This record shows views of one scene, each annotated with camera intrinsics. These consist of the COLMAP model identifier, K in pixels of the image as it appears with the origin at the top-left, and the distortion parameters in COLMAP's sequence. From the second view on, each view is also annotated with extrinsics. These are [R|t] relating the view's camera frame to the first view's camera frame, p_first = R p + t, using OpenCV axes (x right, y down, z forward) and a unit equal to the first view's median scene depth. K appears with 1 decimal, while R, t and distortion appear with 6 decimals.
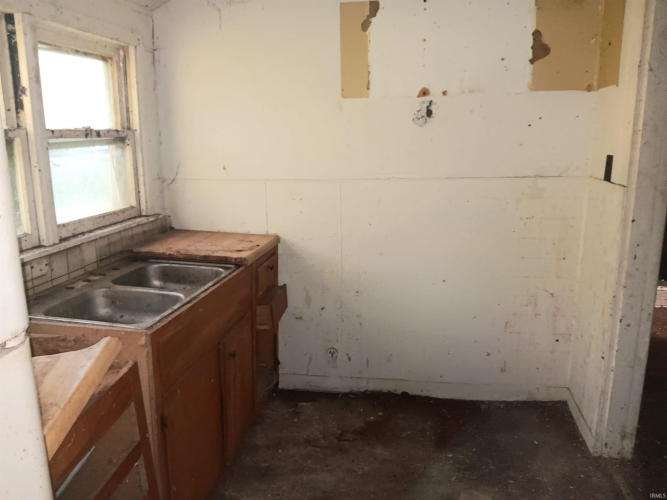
lens RADIAL K [[516.8, 0, 331.6], [0, 516.8, 250.5], [0, 0, 1]] dist [0.034250, -0.099613]
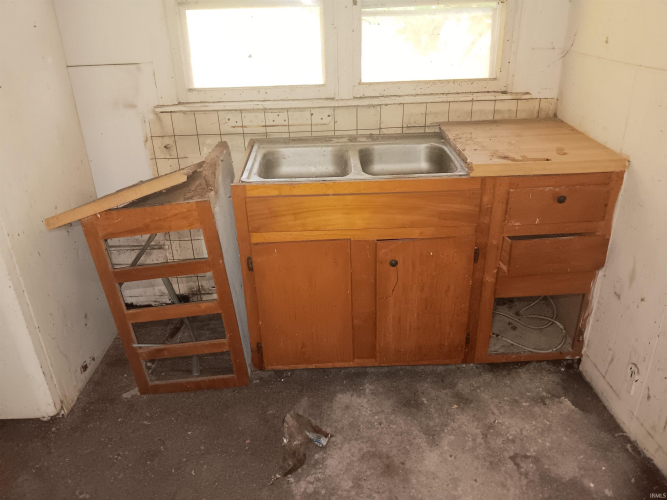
lens RADIAL K [[516.8, 0, 333.1], [0, 516.8, 253.6], [0, 0, 1]] dist [0.034250, -0.099613]
pose [[0.215538, 0.434932, -0.874287, 0.458080], [-0.187493, 0.897105, 0.400060, -0.122198], [0.958326, 0.077695, 0.274907, 0.542670]]
